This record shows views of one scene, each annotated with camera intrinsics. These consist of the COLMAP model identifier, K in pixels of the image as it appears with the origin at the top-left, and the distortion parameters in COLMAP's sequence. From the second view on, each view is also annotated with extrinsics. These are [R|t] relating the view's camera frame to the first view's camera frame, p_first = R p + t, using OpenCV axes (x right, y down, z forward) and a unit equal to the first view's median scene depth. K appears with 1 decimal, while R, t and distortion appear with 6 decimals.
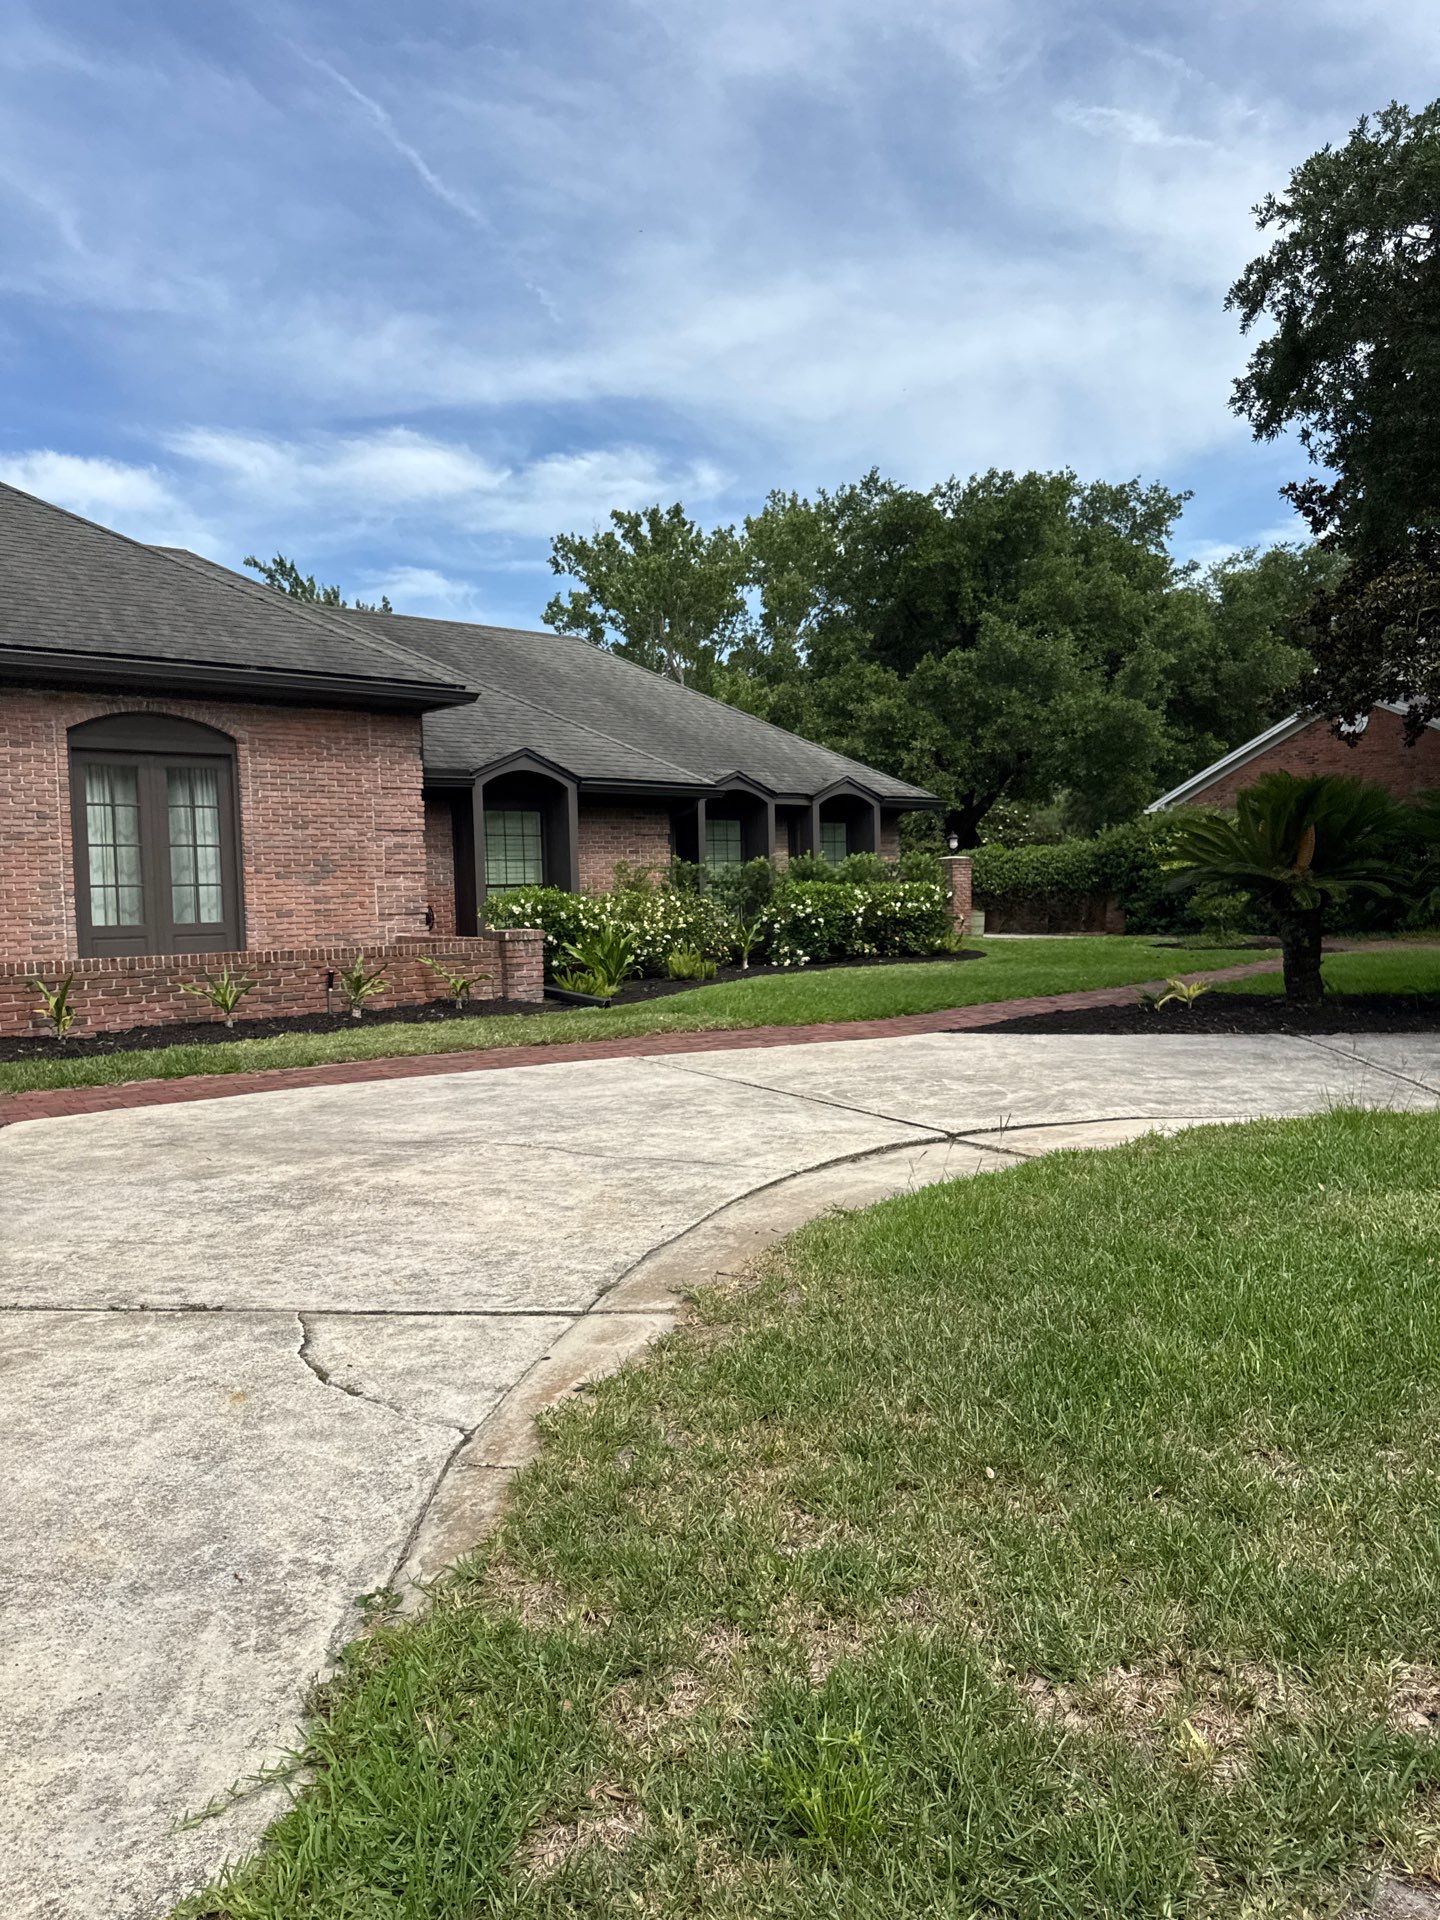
lens RADIAL K [[1351.8, 0, 701.8], [0, 1351.8, 949.9], [0, 0, 1]] dist [0.031349, -0.034704]
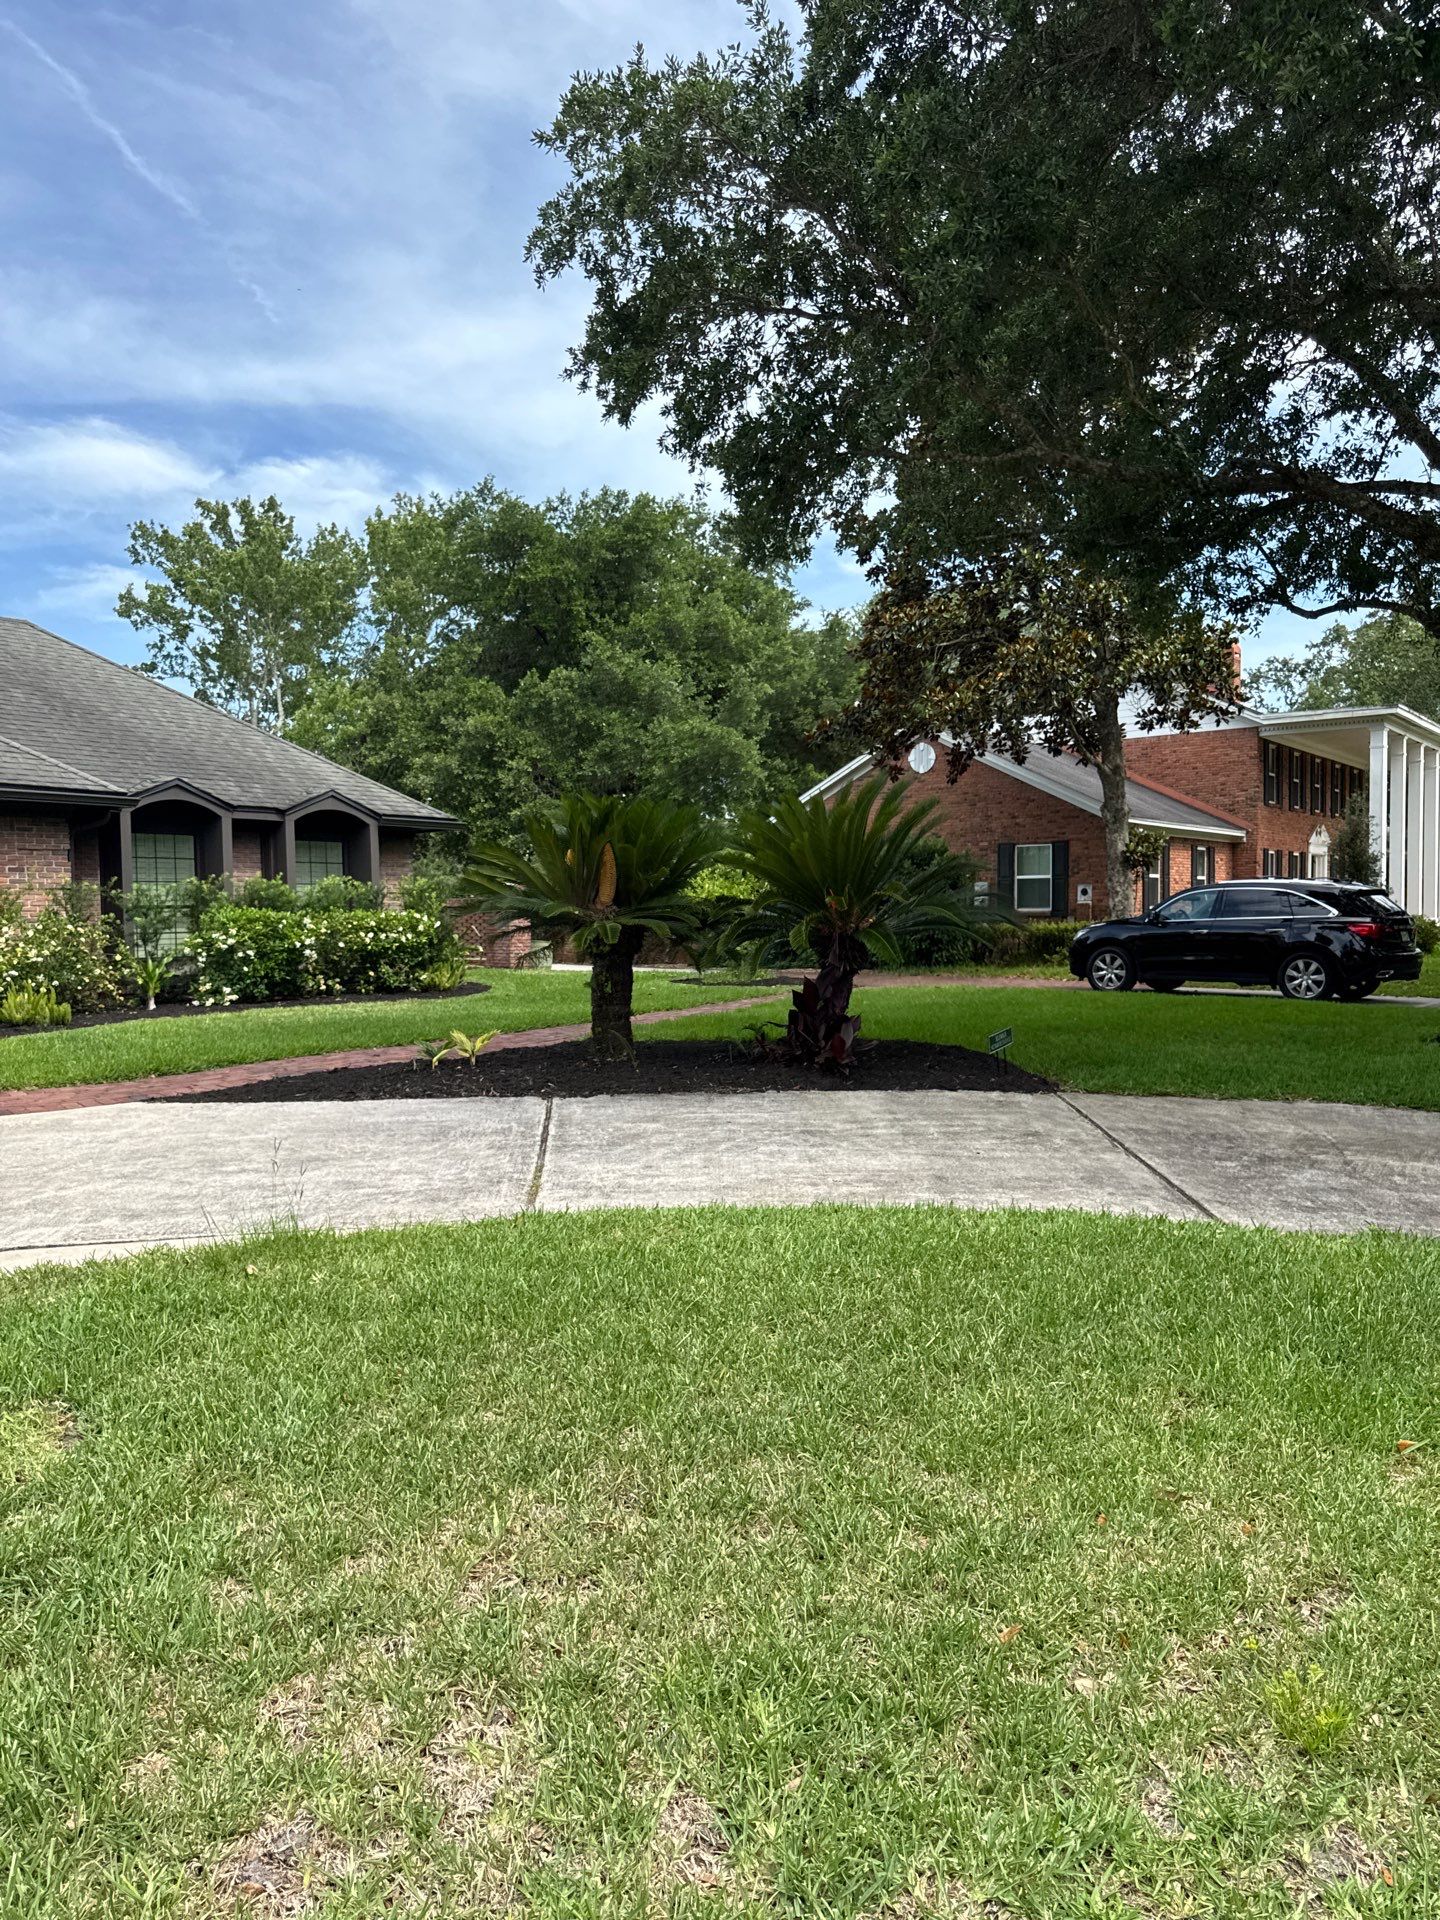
lens RADIAL K [[1351.8, 0, 707.8], [0, 1351.8, 947.6], [0, 0, 1]] dist [0.031349, -0.034704]
pose [[0.980082, 0.006809, 0.198474, 0.093625], [-0.002878, 0.999794, -0.020083, -0.003966], [-0.198570, 0.019112, 0.979900, 0.038019]]
